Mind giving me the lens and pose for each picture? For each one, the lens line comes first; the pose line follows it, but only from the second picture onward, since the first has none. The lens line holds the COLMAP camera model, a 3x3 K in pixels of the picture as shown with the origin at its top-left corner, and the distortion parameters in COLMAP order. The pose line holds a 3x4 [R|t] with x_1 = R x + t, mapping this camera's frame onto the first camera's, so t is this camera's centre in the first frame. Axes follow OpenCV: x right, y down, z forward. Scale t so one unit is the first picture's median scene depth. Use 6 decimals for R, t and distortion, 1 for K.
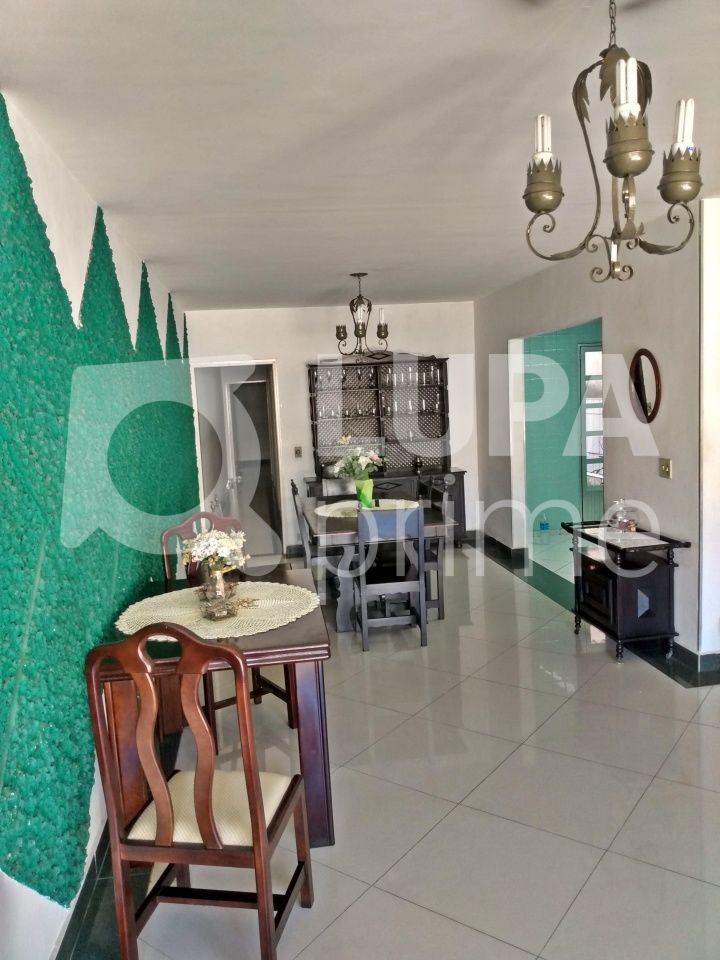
lens RADIAL K [[743.8, 0, 360.0], [0, 743.8, 480.0], [0, 0, 1]] dist [0.118050, -0.258727]
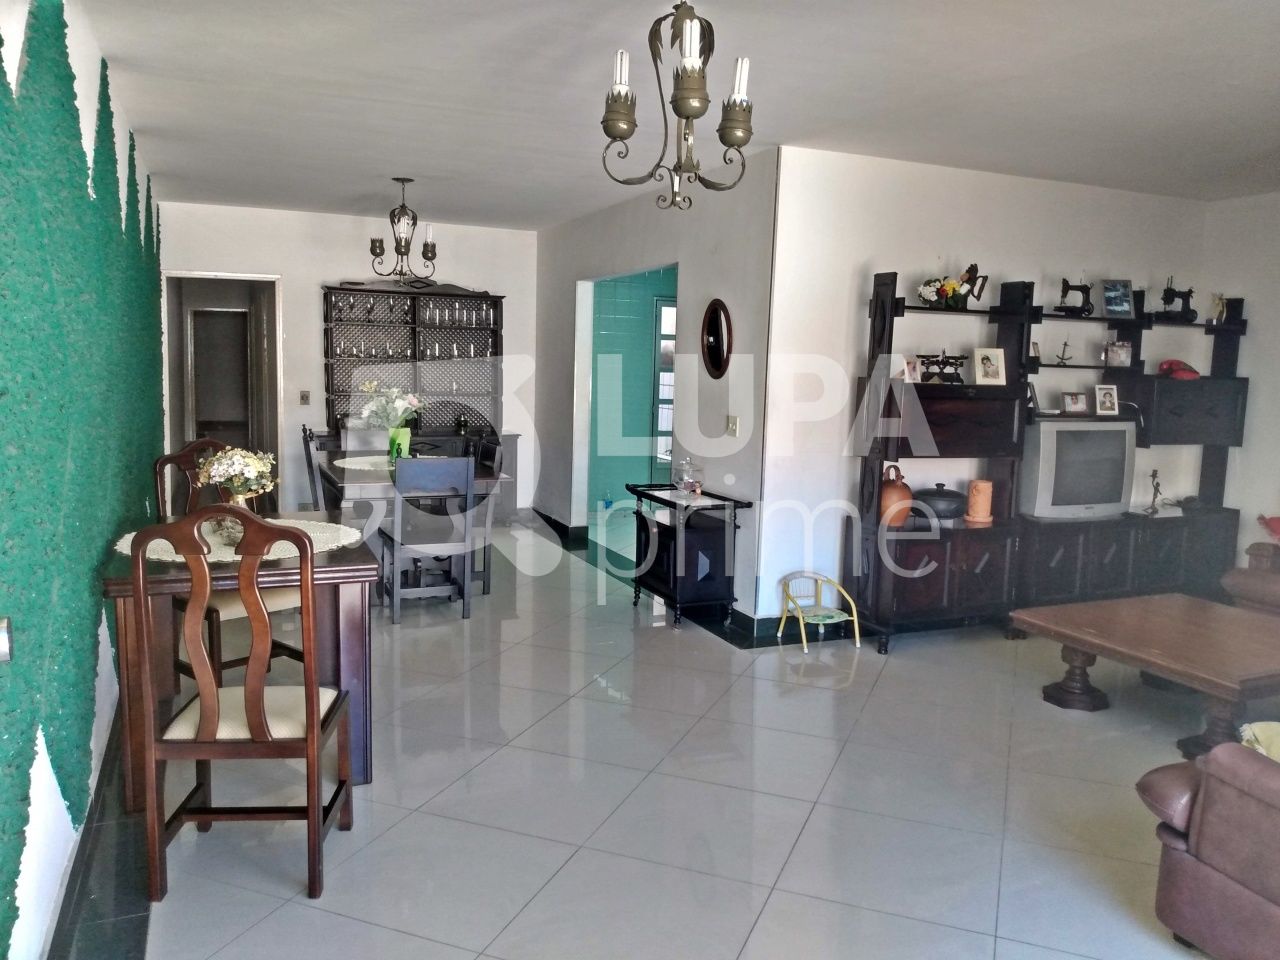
lens RADIAL K [[991.7, 0, 640.0], [0, 991.7, 480.0], [0, 0, 1]] dist [0.118050, -0.258727]
pose [[0.962407, 0.045391, 0.267793, -0.040129], [-0.046440, 0.998918, -0.002420, 0.060233], [-0.267613, -0.010107, 0.963473, -0.177099]]
